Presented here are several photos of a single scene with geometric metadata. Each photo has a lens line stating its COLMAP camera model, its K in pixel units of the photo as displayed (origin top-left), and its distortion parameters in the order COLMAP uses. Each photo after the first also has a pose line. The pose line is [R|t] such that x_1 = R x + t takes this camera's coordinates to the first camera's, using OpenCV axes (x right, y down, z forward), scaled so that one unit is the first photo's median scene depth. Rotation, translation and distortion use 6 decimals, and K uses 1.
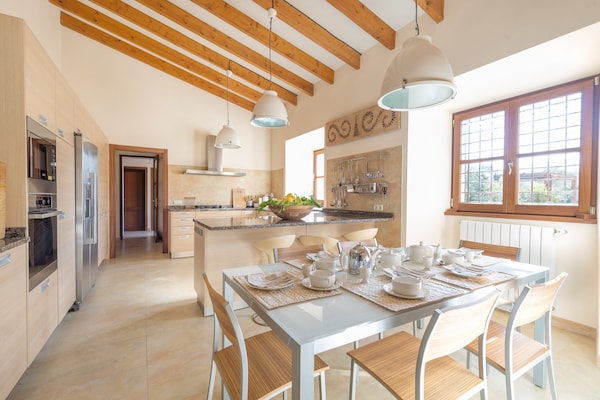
lens RADIAL K [[271.7, 0, 297.8], [0, 271.7, 193.4], [0, 0, 1]] dist [0.032271, -0.002362]
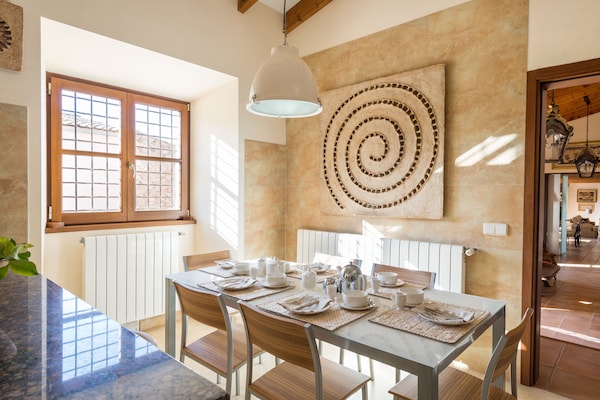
lens RADIAL K [[359.7, 0, 298.1], [0, 359.7, 204.9], [0, 0, 1]] dist [0.025620, 0.004130]
pose [[-0.292489, -0.017644, 0.956106, -0.489841], [-0.003747, 0.999843, 0.017305, -0.002571], [-0.956261, 0.001479, -0.292510, 0.853678]]
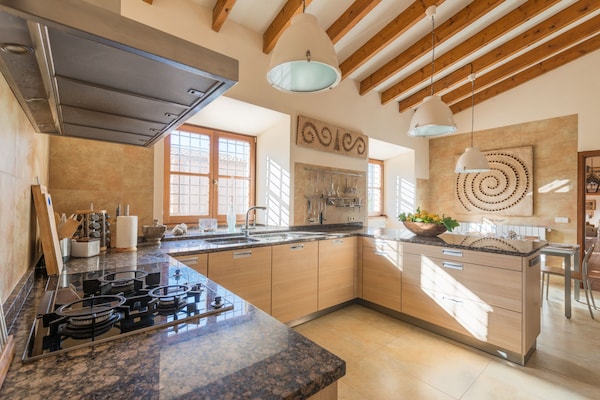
lens RADIAL K [[271.7, 0, 302.1], [0, 271.7, 204.0], [0, 0, 1]] dist [0.032271, -0.002362]
pose [[-0.179703, 0.005579, 0.983705, -0.495903], [-0.006251, 0.999957, -0.006813, -0.002537], [-0.983701, -0.007373, -0.179660, 0.864301]]
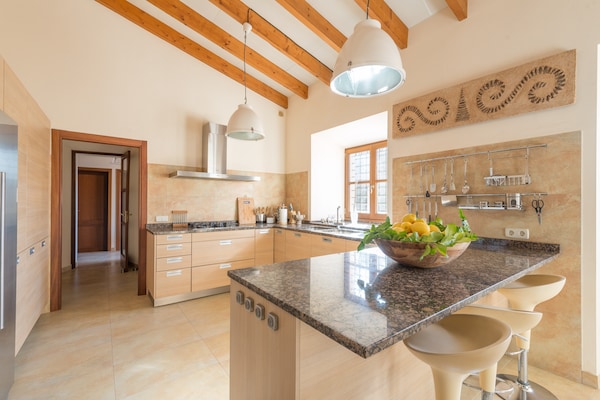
lens RADIAL K [[271.7, 0, 300.2], [0, 271.7, 201.1], [0, 0, 1]] dist [0.032271, -0.002362]
pose [[0.994159, 0.016884, 0.106596, -0.155864], [-0.015743, 0.999809, -0.011542, -0.003178], [-0.106771, 0.009796, 0.994235, 0.258397]]
